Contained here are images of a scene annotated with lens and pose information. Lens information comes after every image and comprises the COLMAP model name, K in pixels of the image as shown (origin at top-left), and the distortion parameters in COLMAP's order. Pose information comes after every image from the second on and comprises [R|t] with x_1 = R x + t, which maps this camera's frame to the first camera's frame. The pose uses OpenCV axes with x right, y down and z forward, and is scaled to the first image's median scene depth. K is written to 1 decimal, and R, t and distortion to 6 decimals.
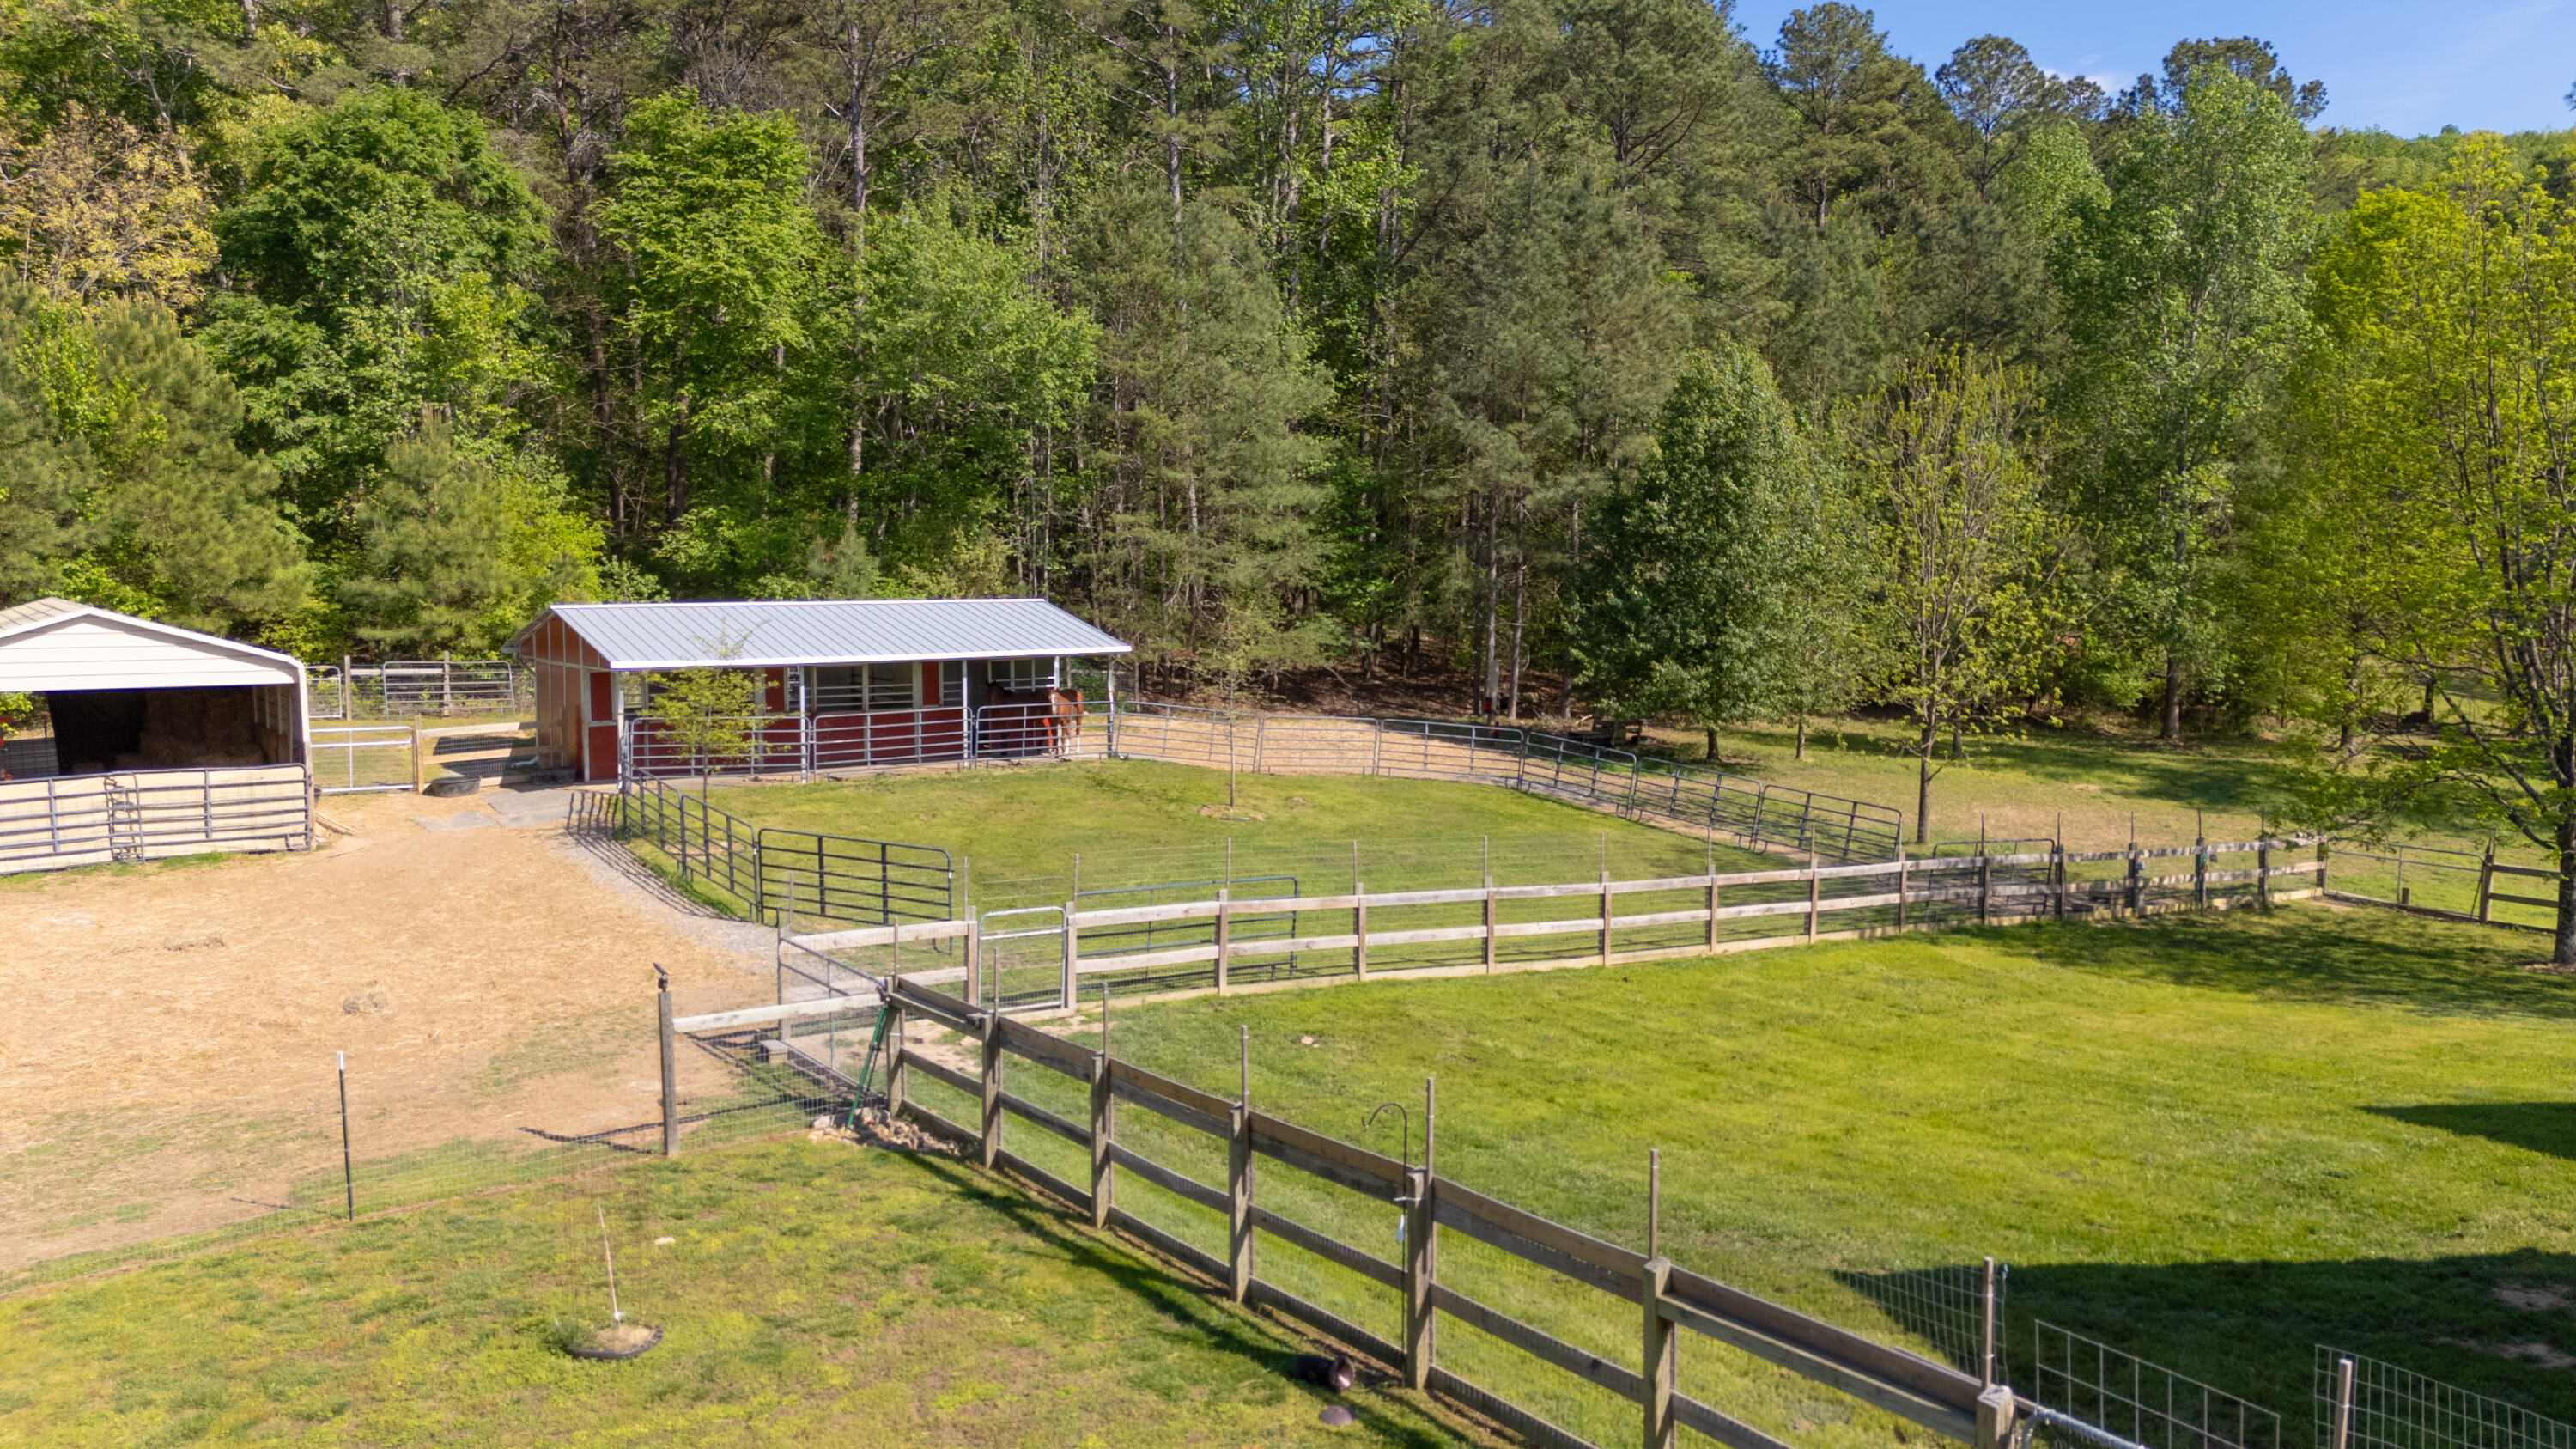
lens RADIAL K [[1893.8, 0, 1288.0], [0, 1893.8, 724.5], [0, 0, 1]] dist [0.065086, -0.057215]
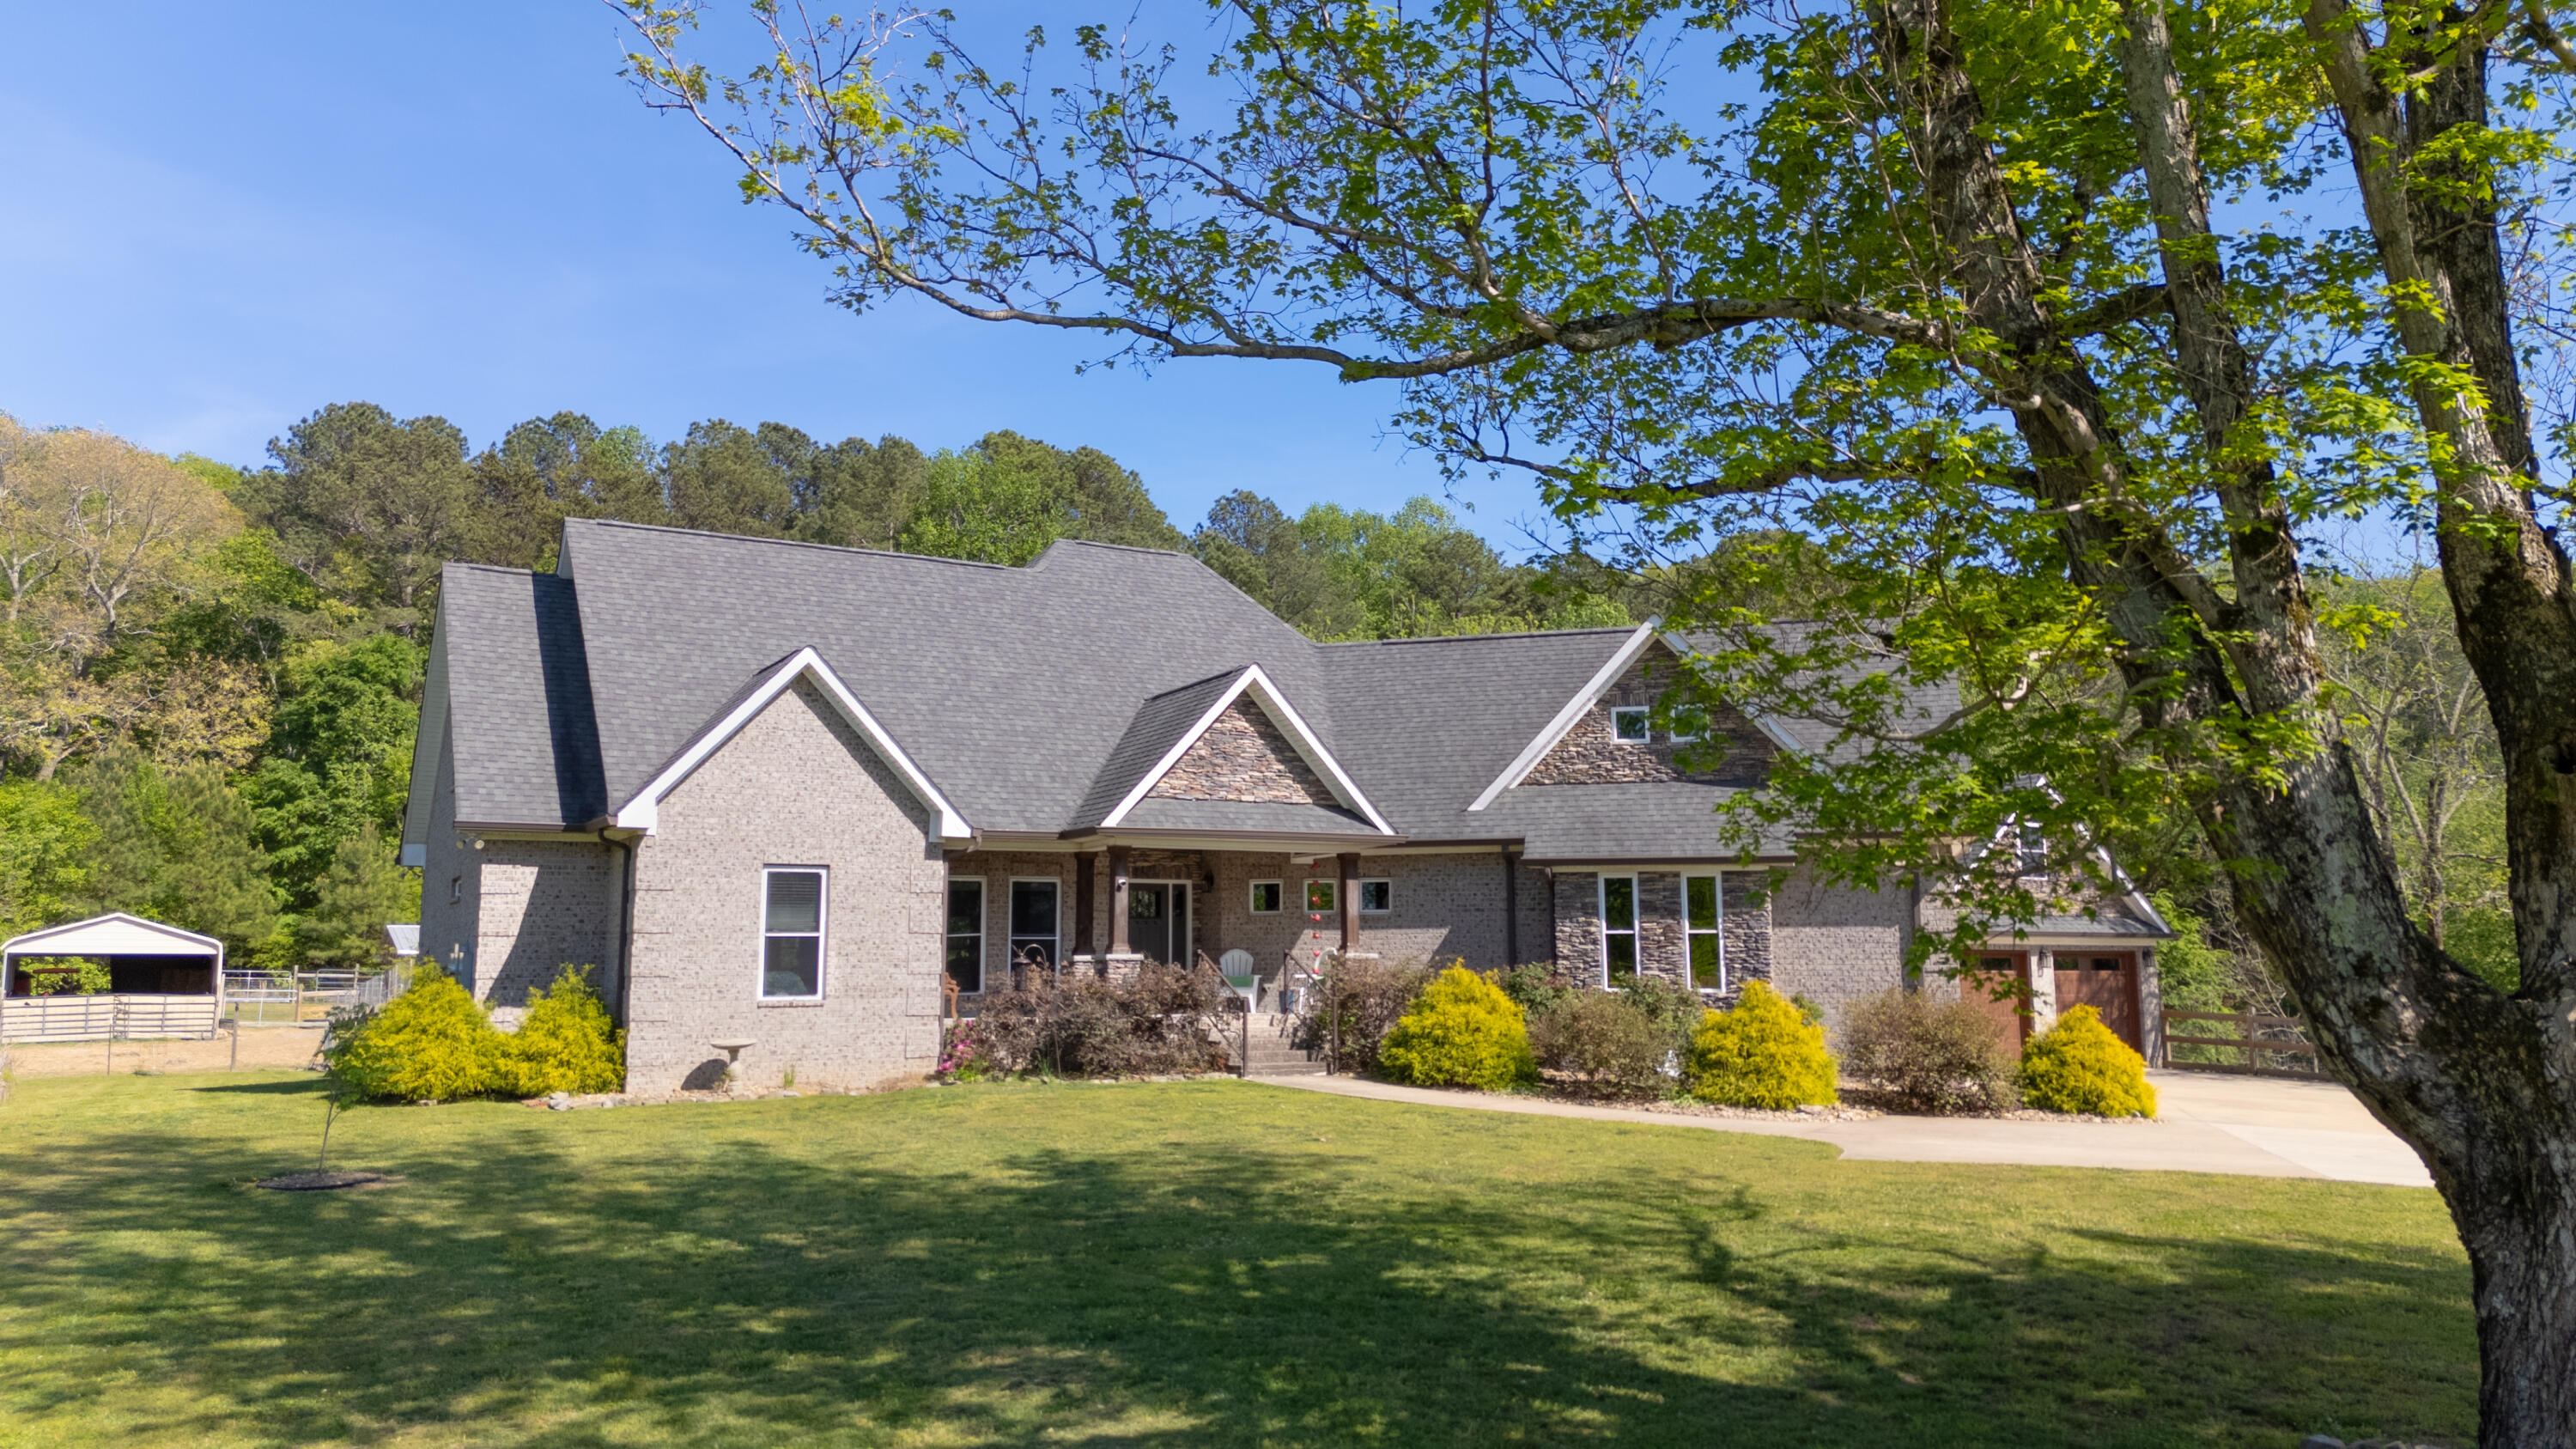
lens RADIAL K [[1875.2, 0, 1288.0], [0, 1875.2, 724.5], [0, 0, 1]] dist [0.118924, -0.142678]
pose [[0.995651, -0.016072, -0.091766, 0.508515], [-0.004697, 0.975094, -0.221744, 0.120772], [0.093044, 0.221211, 0.970777, -0.575601]]
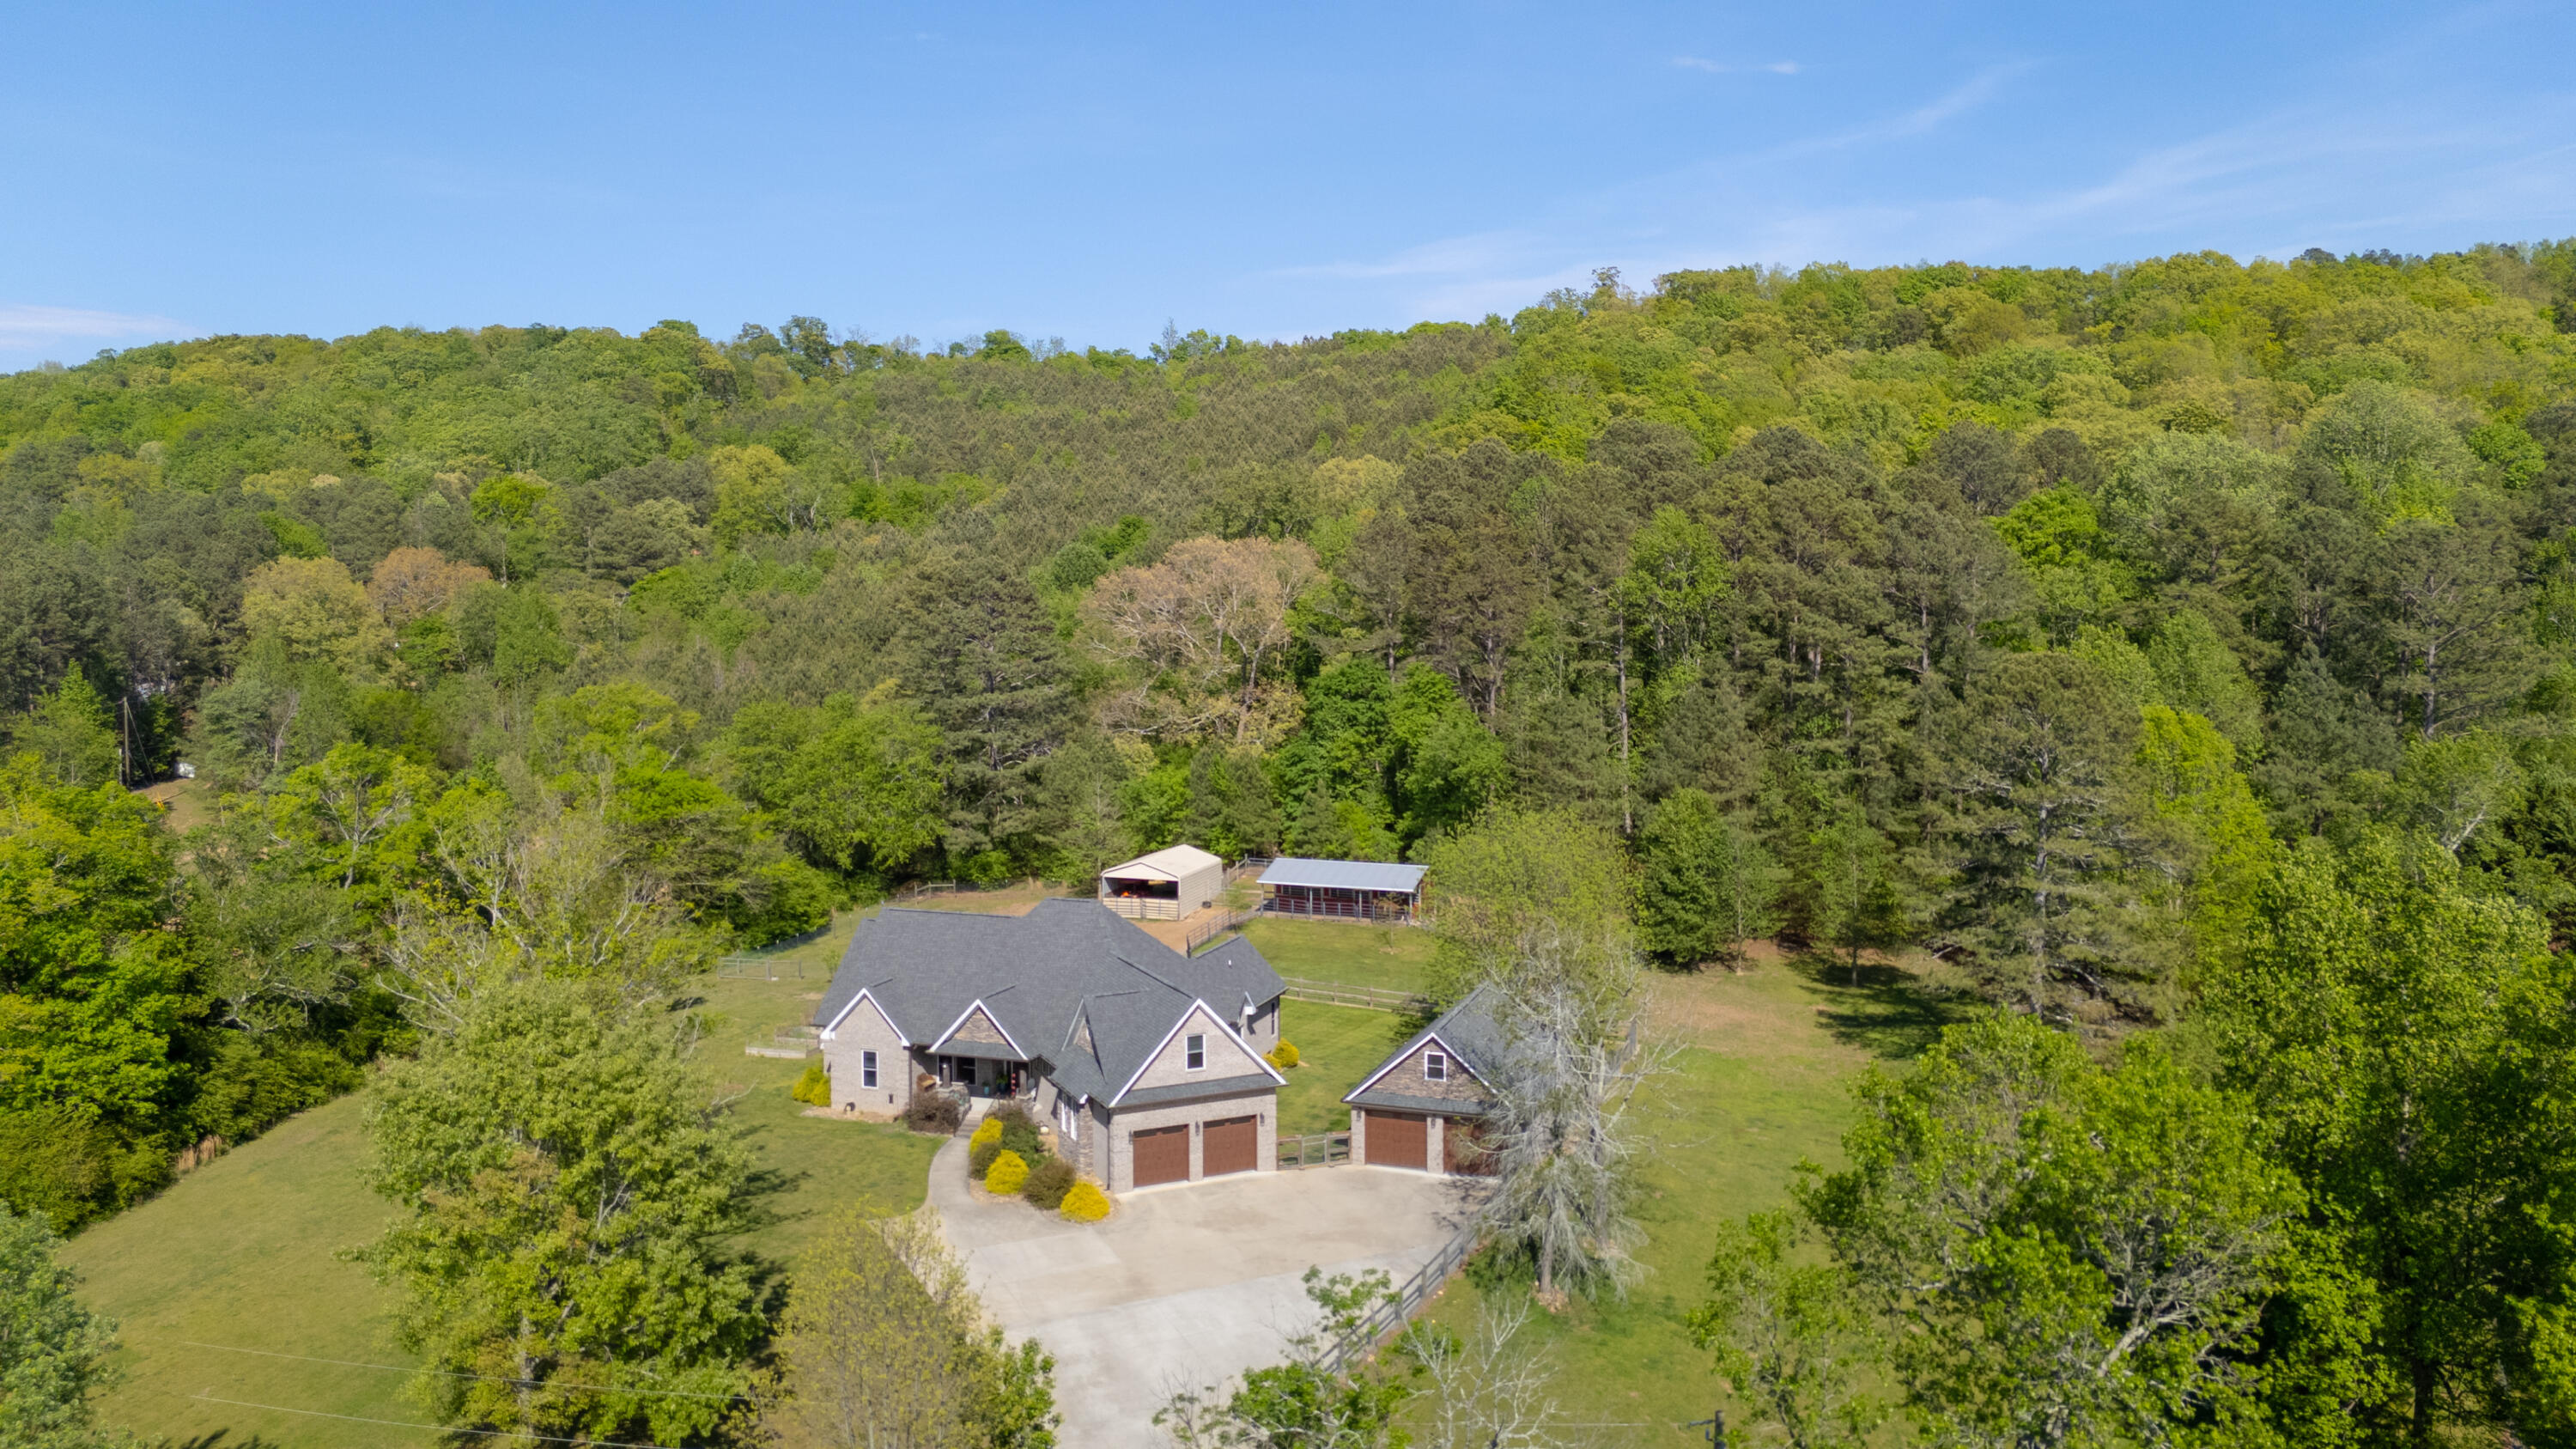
lens RADIAL K [[1876.0, 0, 1288.0], [0, 1876.0, 724.5], [0, 0, 1]] dist [0.097104, -0.110991]
pose [[0.573397, 0.065538, -0.816652, 1.960359], [-0.071081, 0.997016, 0.030104, -0.335494], [0.816188, 0.040787, 0.576344, -0.786716]]
